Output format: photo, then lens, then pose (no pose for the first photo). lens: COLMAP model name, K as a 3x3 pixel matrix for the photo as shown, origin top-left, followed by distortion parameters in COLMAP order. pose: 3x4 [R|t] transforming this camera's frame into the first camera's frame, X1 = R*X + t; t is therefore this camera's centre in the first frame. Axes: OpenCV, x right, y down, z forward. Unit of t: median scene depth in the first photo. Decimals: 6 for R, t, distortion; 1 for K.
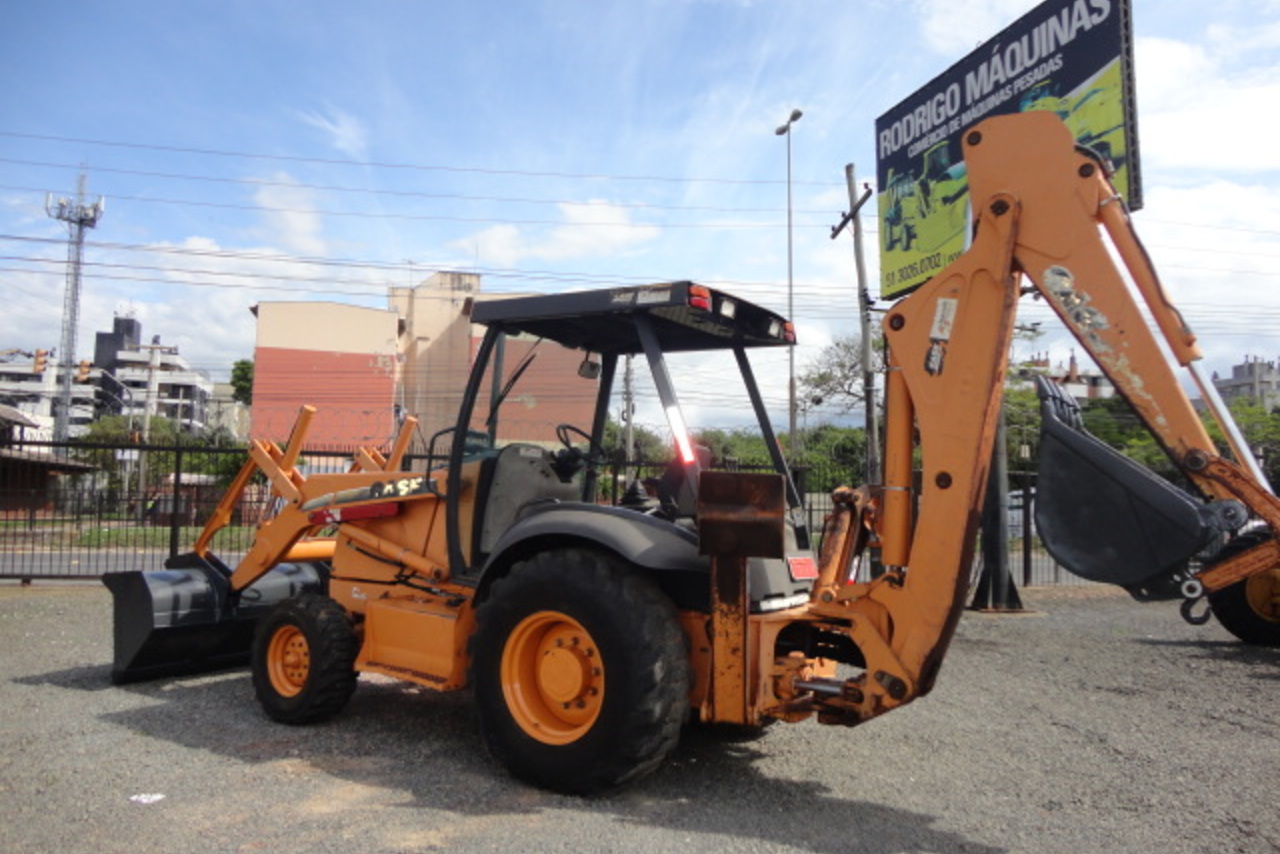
lens RADIAL K [[928.4, 0, 644.3], [0, 928.4, 426.8], [0, 0, 1]] dist [-0.010410, 0.000898]
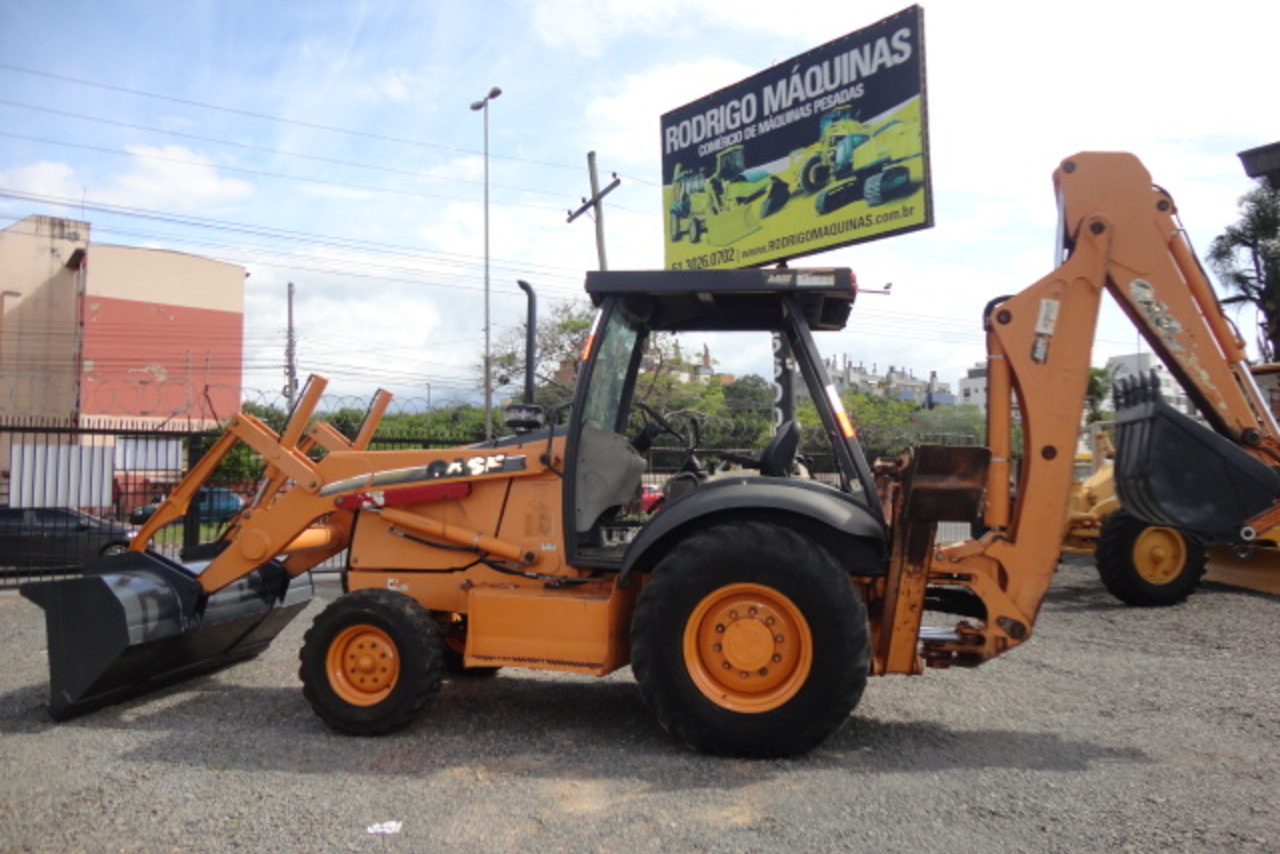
lens RADIAL K [[928.4, 0, 644.6], [0, 928.4, 430.4], [0, 0, 1]] dist [-0.010410, 0.000898]
pose [[0.912938, 0.003640, 0.408082, -0.274359], [-0.013902, 0.999657, 0.022183, 0.004200], [-0.407862, -0.025924, 0.912676, 0.053711]]
